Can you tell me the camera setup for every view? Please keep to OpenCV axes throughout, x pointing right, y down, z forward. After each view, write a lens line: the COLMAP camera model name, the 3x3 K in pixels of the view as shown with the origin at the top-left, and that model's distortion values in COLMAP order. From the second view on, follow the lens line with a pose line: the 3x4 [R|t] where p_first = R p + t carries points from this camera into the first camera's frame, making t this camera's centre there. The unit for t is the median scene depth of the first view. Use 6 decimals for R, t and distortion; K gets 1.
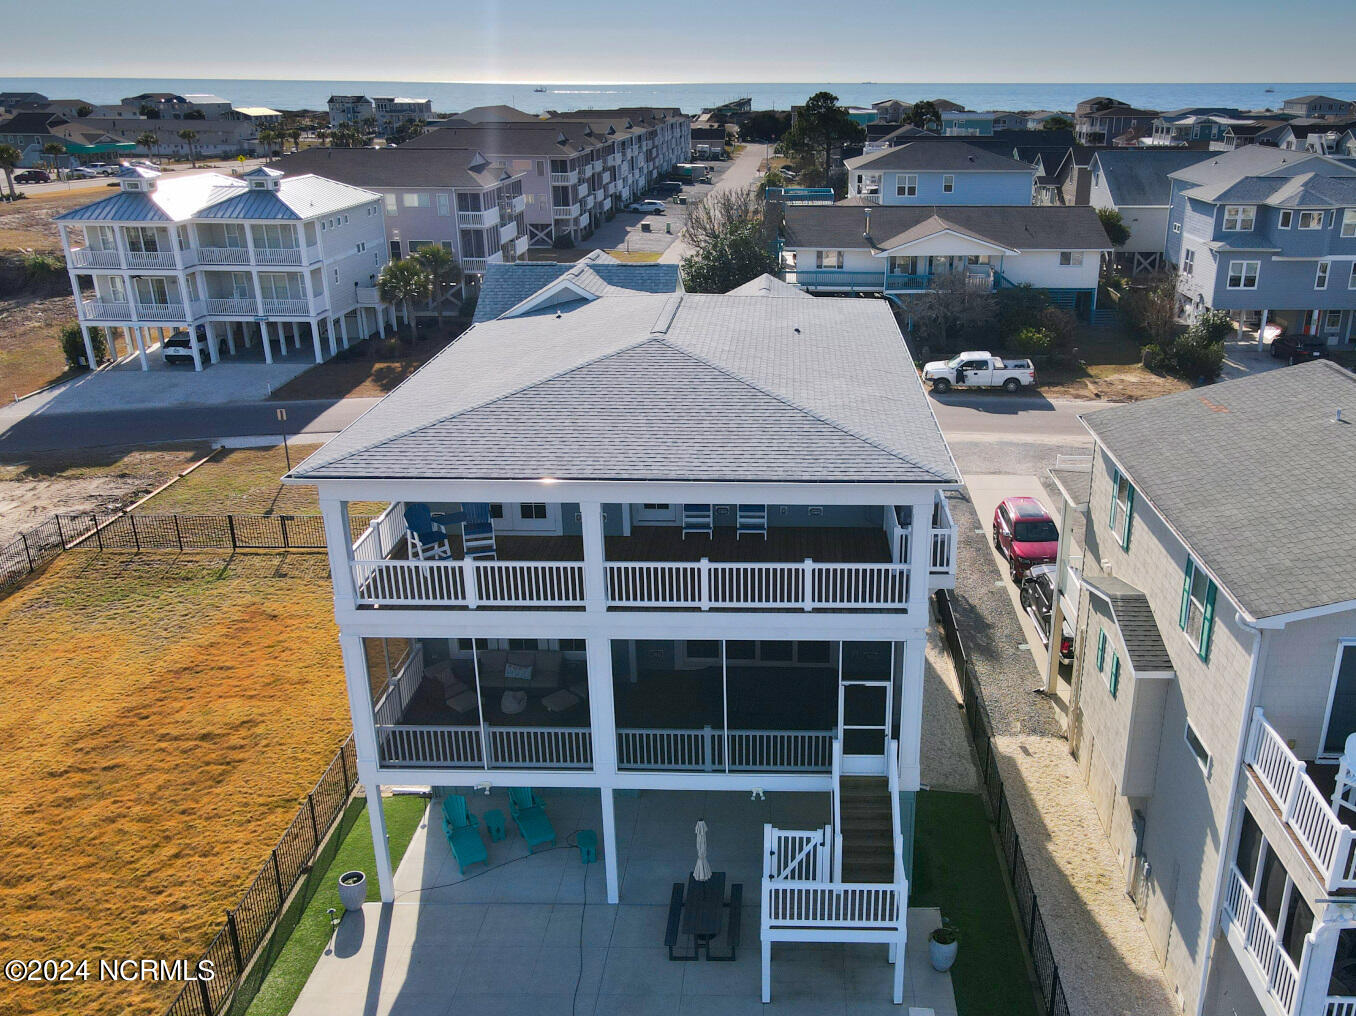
lens RADIAL K [[1154.3, 0, 779.2], [0, 1154.3, 511.2], [0, 0, 1]] dist [0.007603, 0.015496]
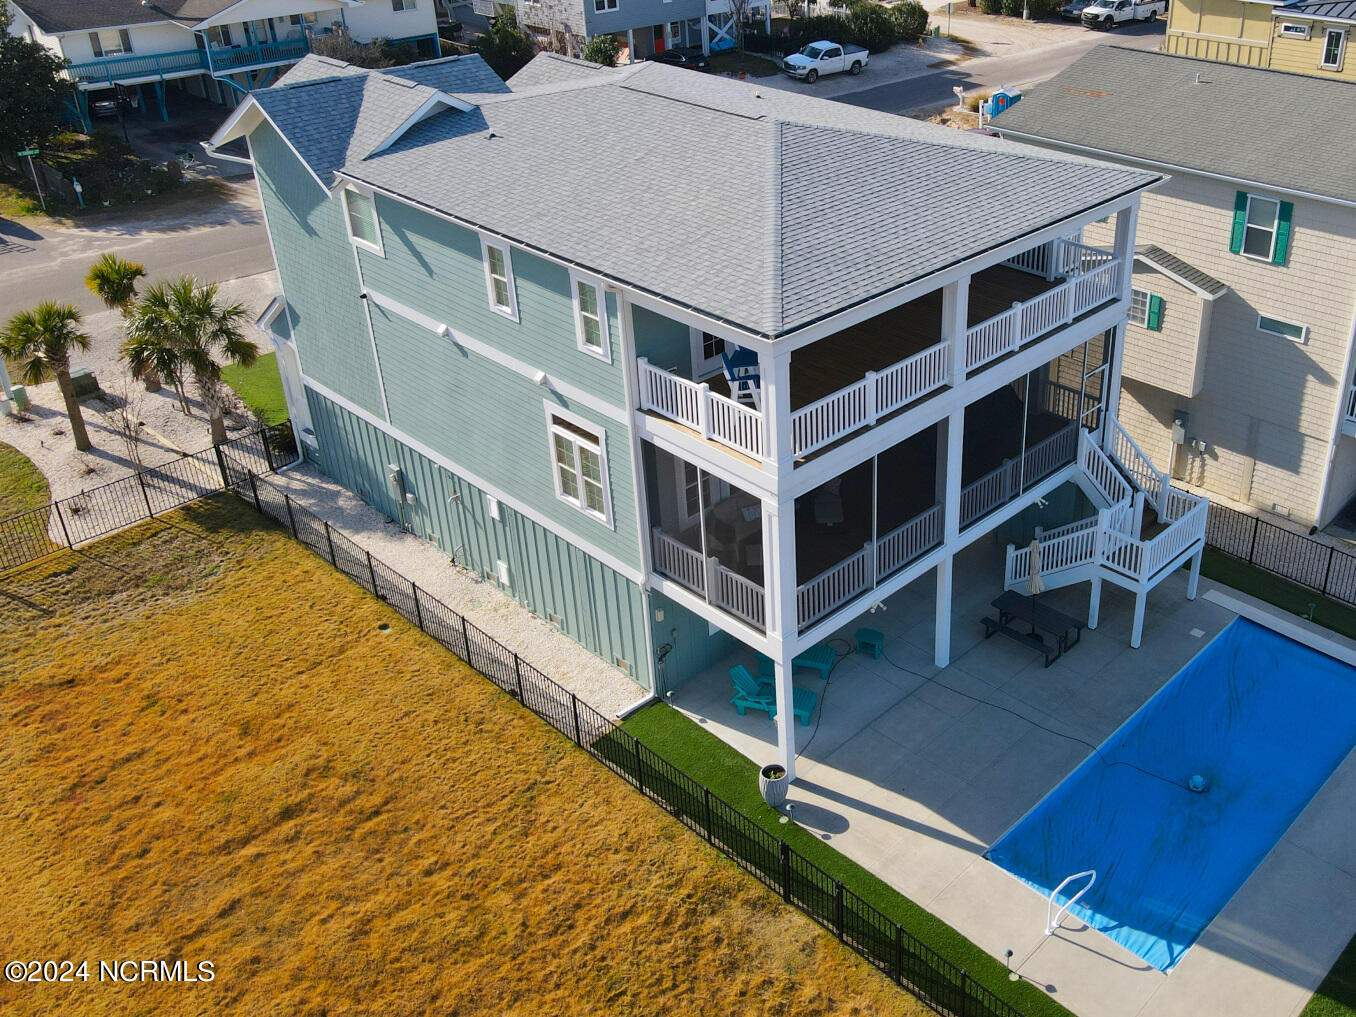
lens RADIAL K [[1291.3, 0, 863.2], [0, 1291.3, 422.2], [0, 0, 1]] dist [0.006364, 0.021262]
pose [[0.658056, -0.343919, 0.669837, -0.941763], [0.265507, 0.938439, 0.220993, -0.148842], [-0.704605, 0.032421, 0.708858, 0.235674]]
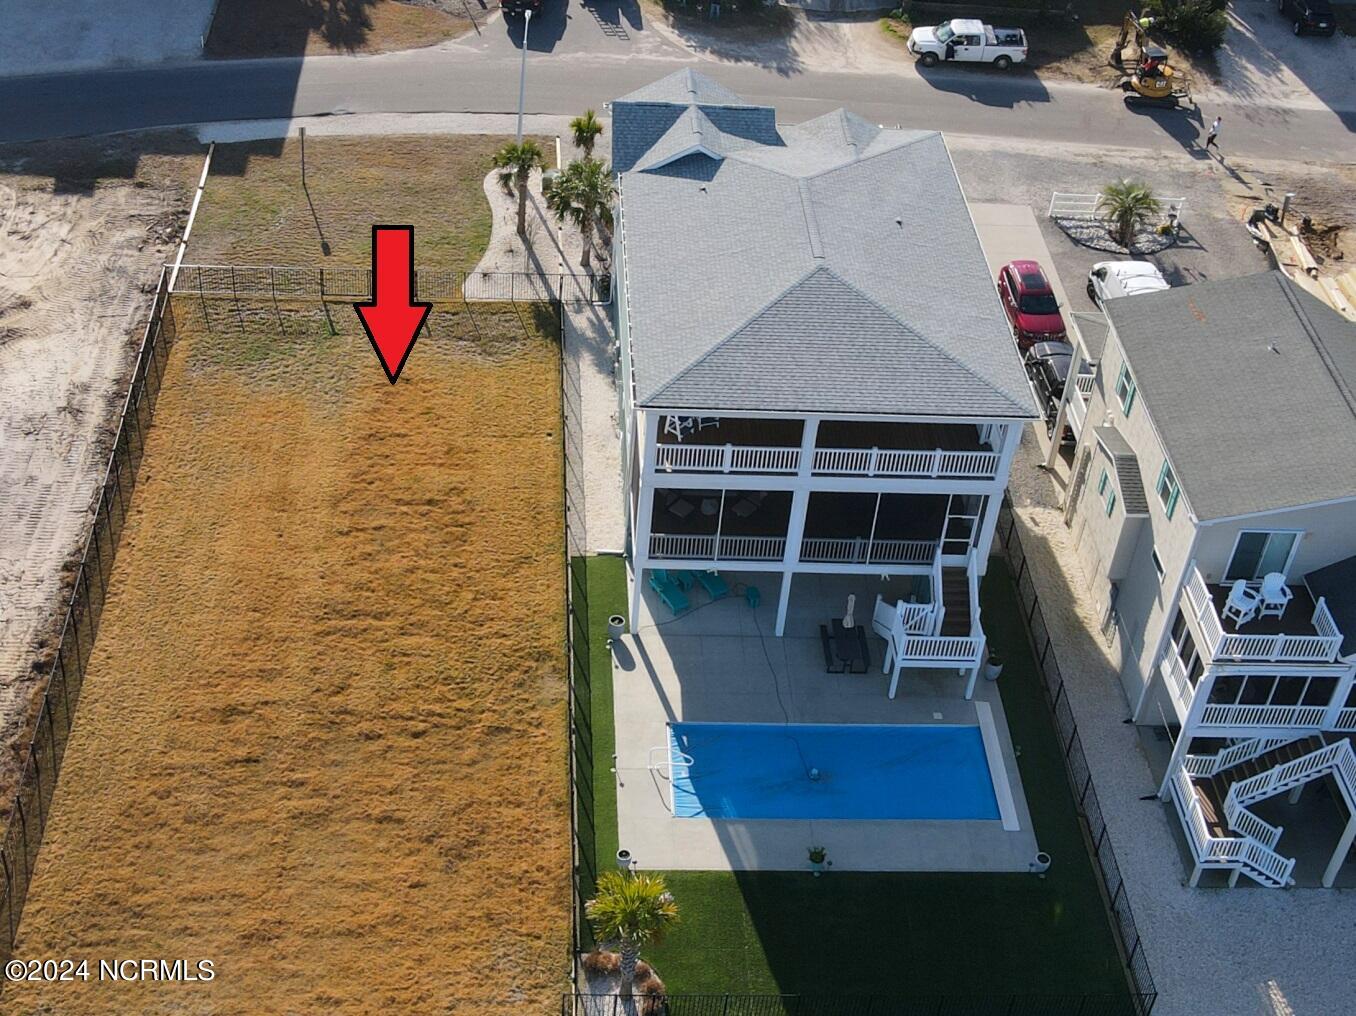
lens RADIAL K [[1816.2, 0, 632.1], [0, 1816.2, 461.8], [0, 0, 1]] dist [-0.049468, 0.095000]
pose [[0.997120, 0.013415, 0.074645, -0.555137], [-0.036136, 0.949365, 0.312092, -0.673427], [-0.066679, -0.313890, 0.947115, -1.294716]]
